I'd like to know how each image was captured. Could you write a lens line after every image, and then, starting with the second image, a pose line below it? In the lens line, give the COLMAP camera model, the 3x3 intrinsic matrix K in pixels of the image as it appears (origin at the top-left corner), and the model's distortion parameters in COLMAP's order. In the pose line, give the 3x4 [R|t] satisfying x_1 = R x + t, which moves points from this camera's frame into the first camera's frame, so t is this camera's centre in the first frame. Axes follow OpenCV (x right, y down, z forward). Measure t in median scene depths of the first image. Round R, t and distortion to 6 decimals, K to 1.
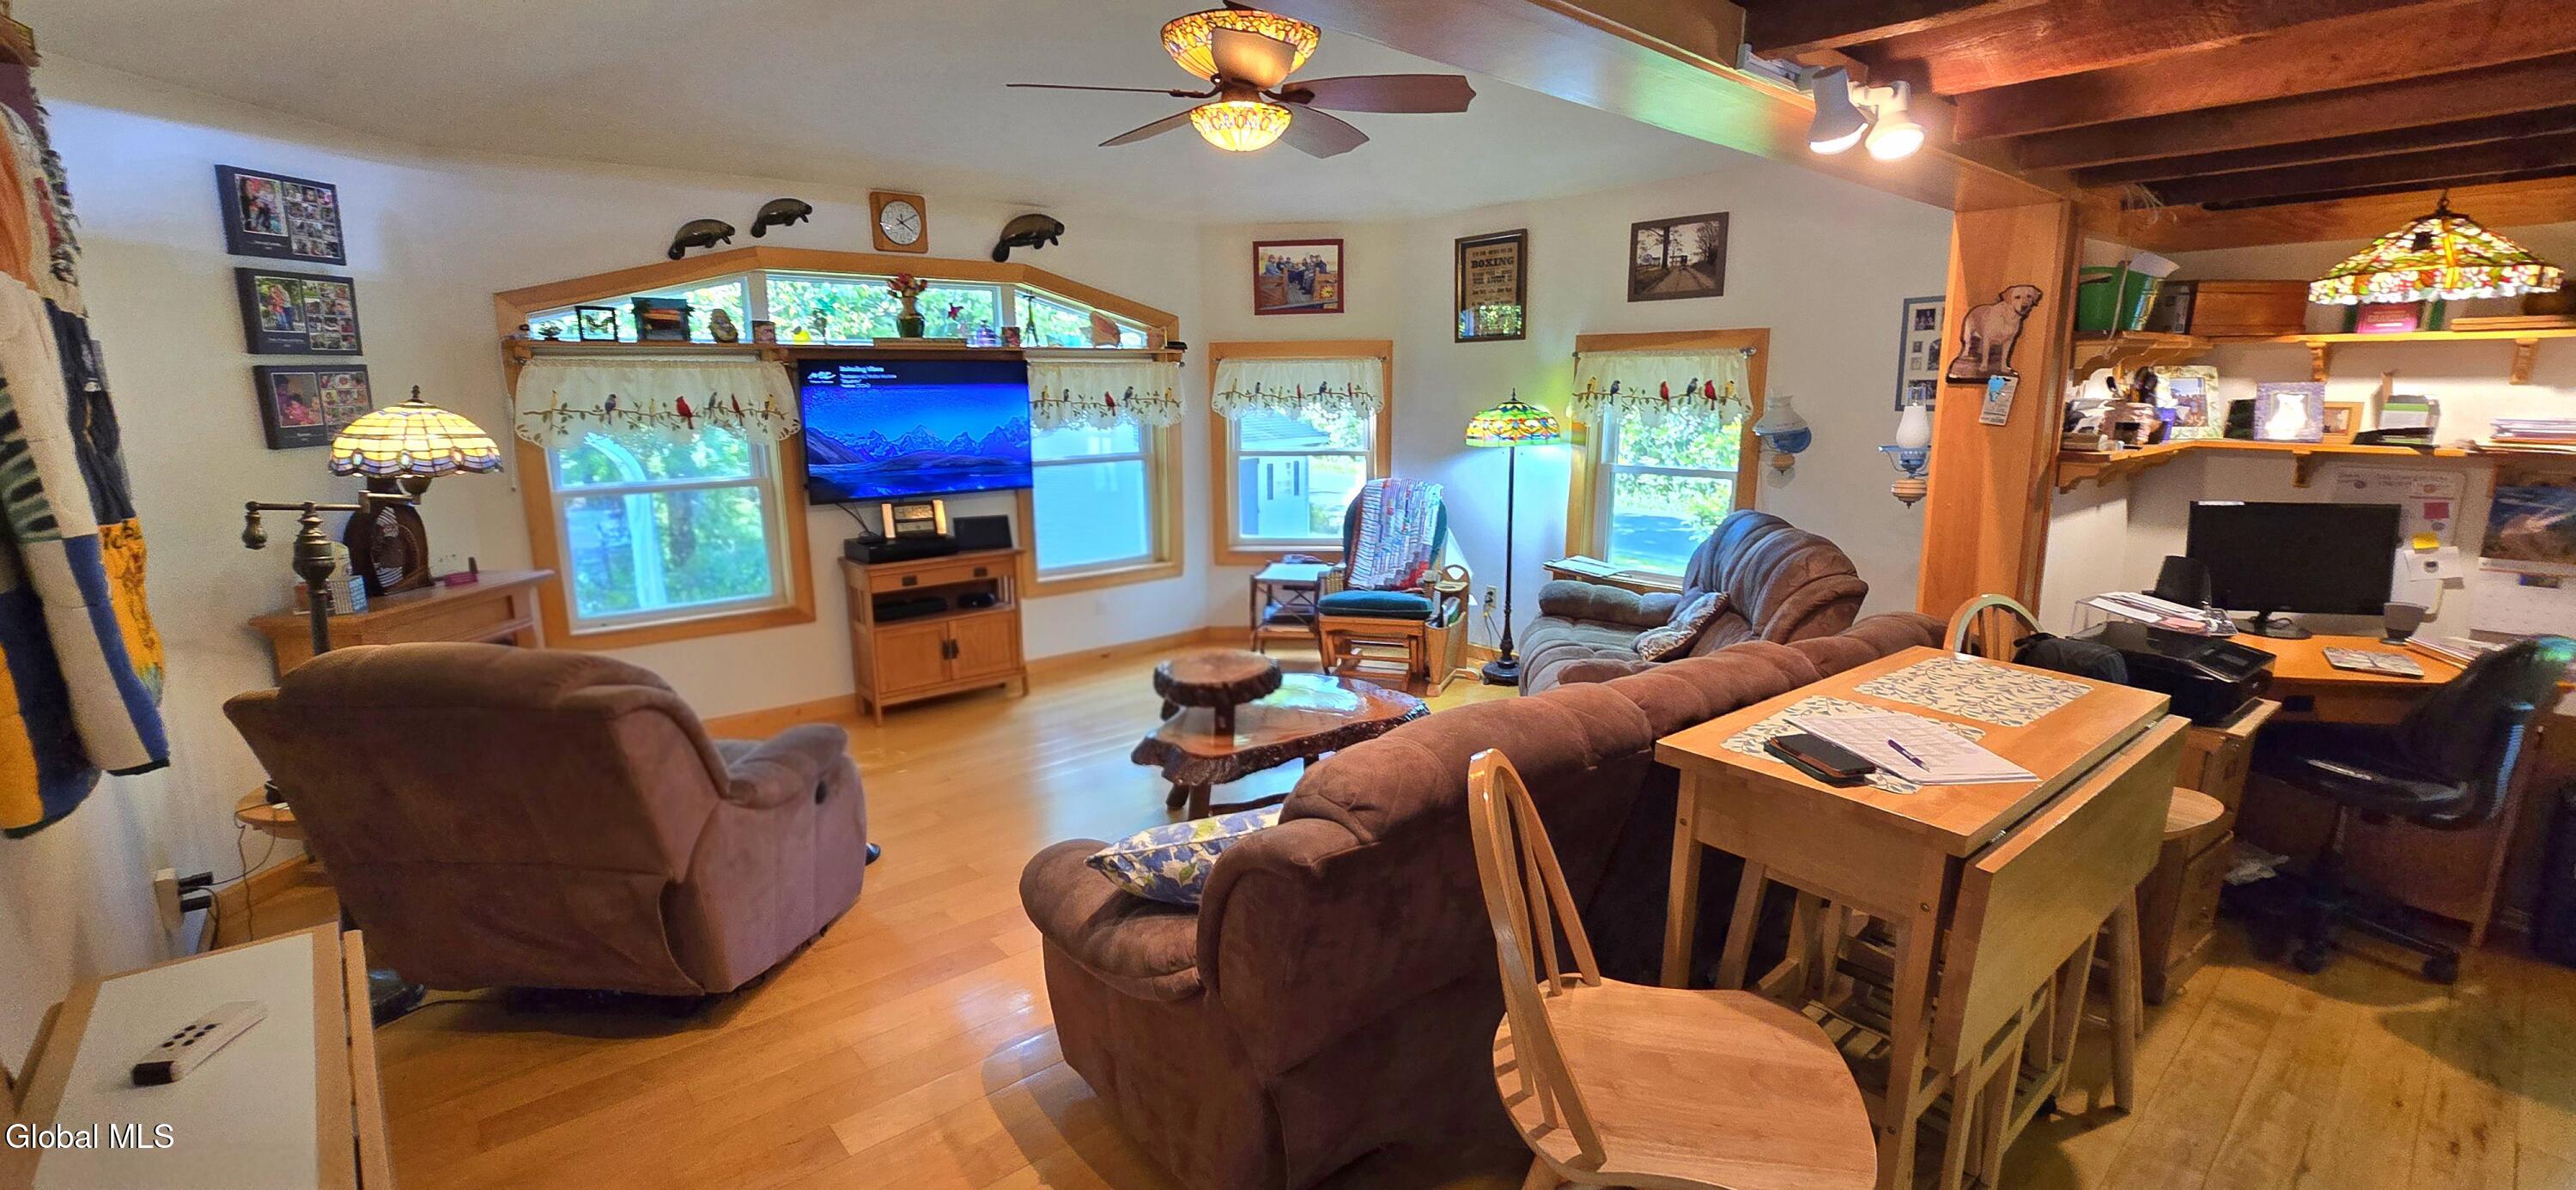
lens RADIAL K [[1066.9, 0, 1272.4], [0, 1066.9, 592.9], [0, 0, 1]] dist [-0.011720, 0.004770]
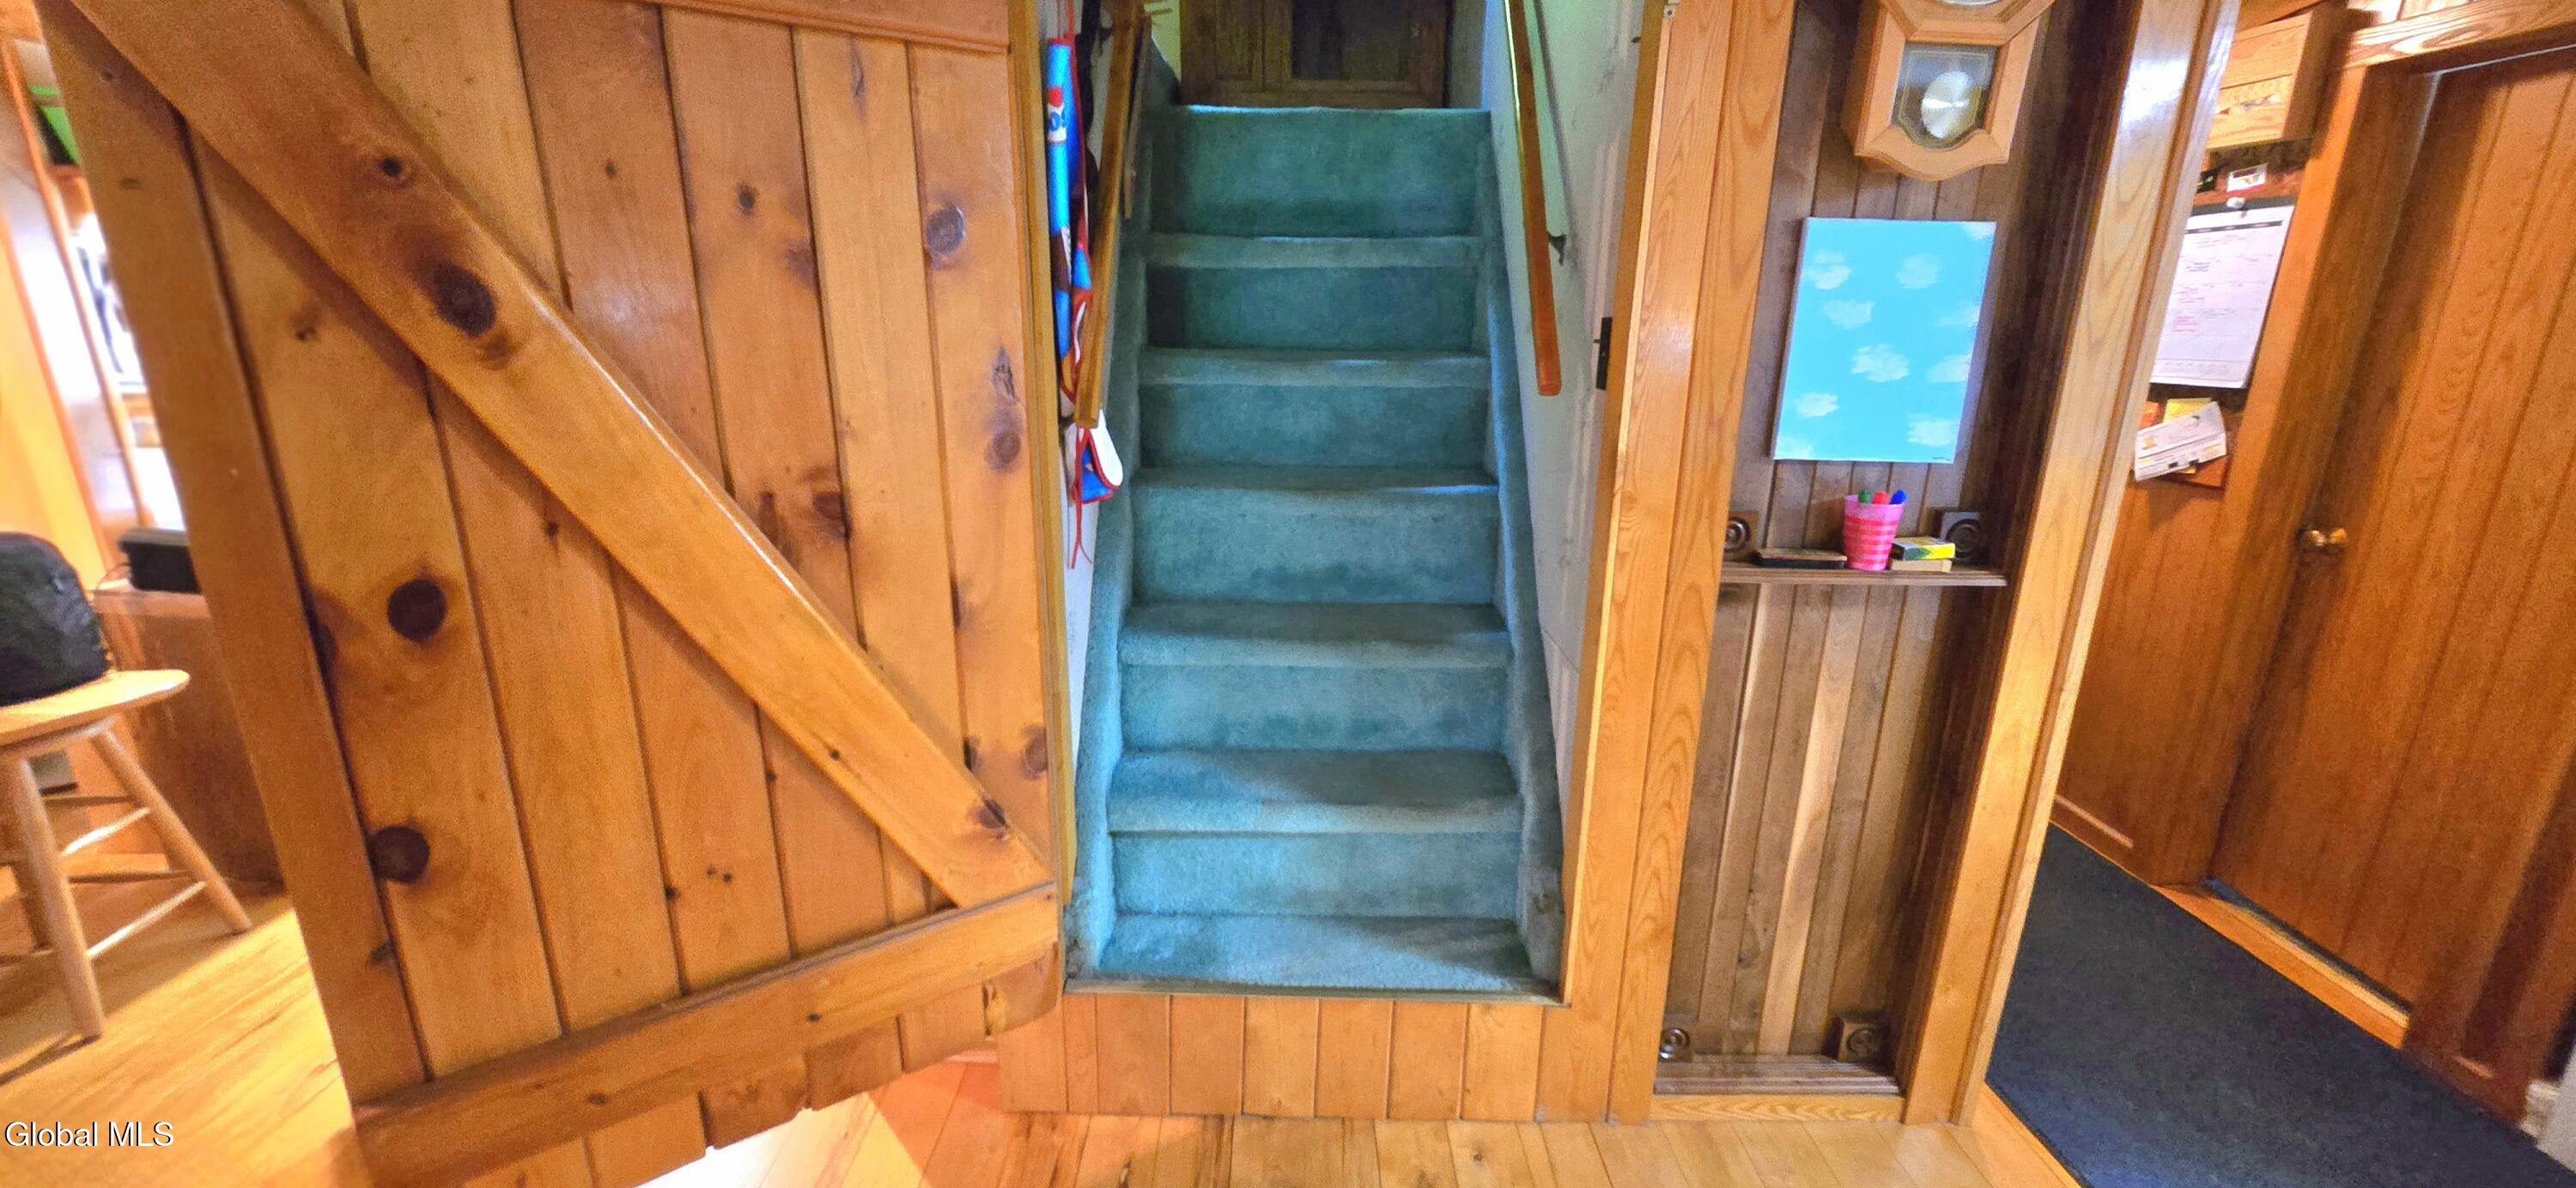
lens RADIAL K [[1053.5, 0, 1298.9], [0, 1053.5, 593.6], [0, 0, 1]] dist [-0.002295, -0.000691]
pose [[0.636703, -0.193625, 0.746404, 0.567307], [0.129534, 0.981063, 0.144002, 0.080368], [-0.760152, 0.004998, 0.649726, -0.236050]]
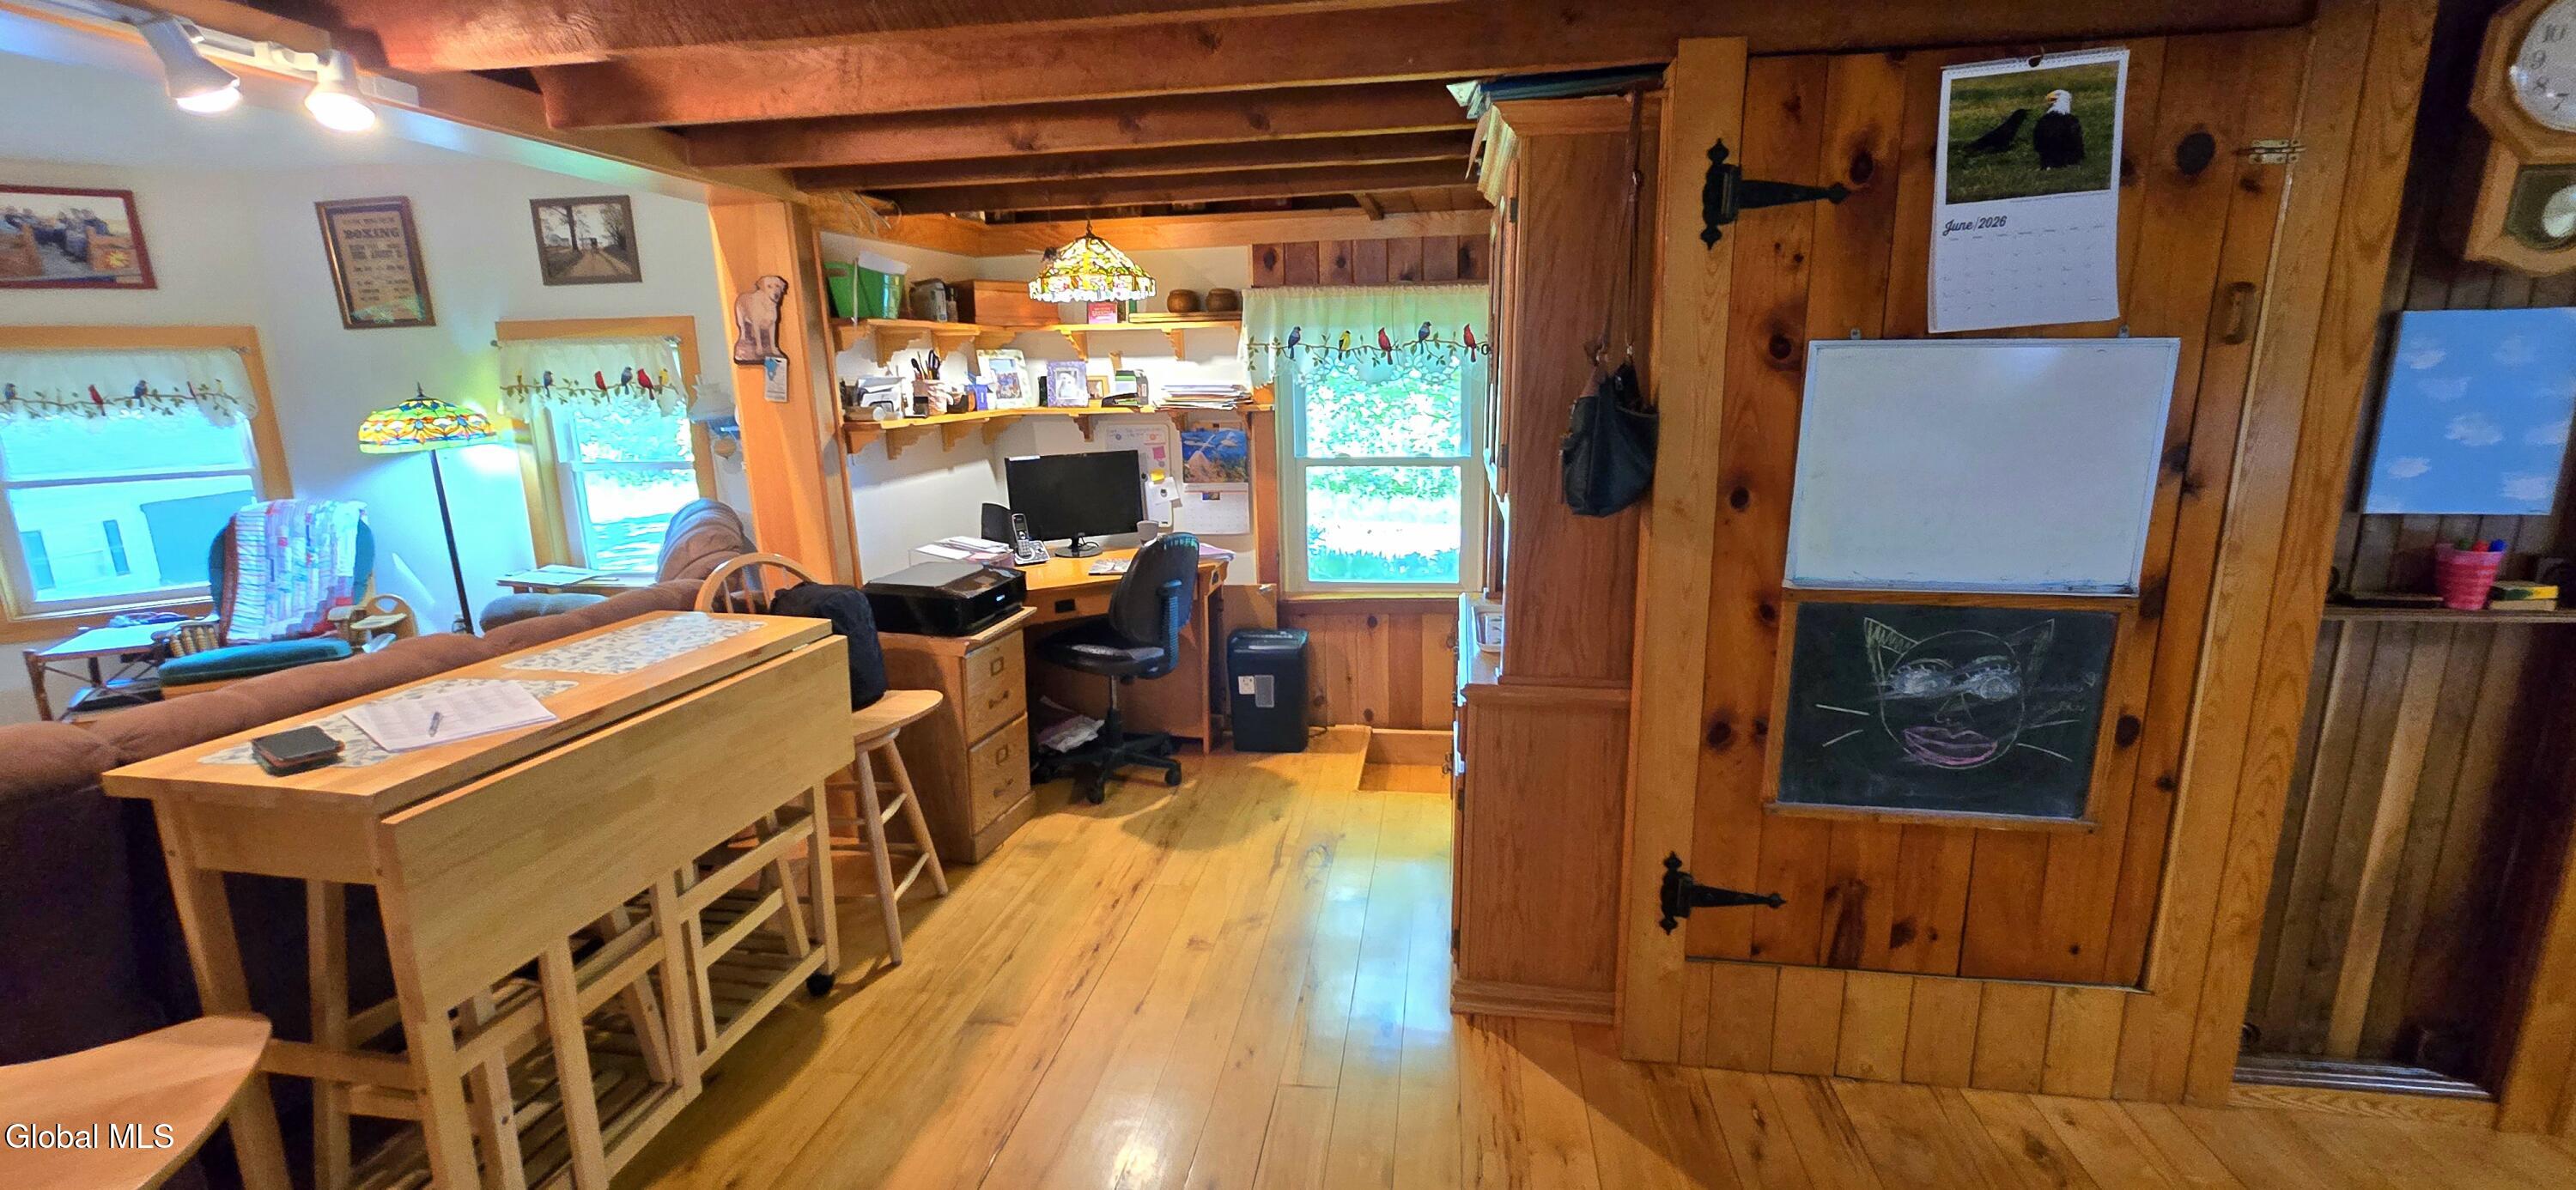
lens RADIAL K [[1055.7, 0, 1285.7], [0, 1055.7, 598.3], [0, 0, 1]] dist [-0.002200, -0.000427]
pose [[0.751143, -0.153469, 0.642053, 0.280450], [0.145954, 0.987140, 0.065201, 0.041636], [-0.643803, 0.044735, 0.763883, -0.145171]]
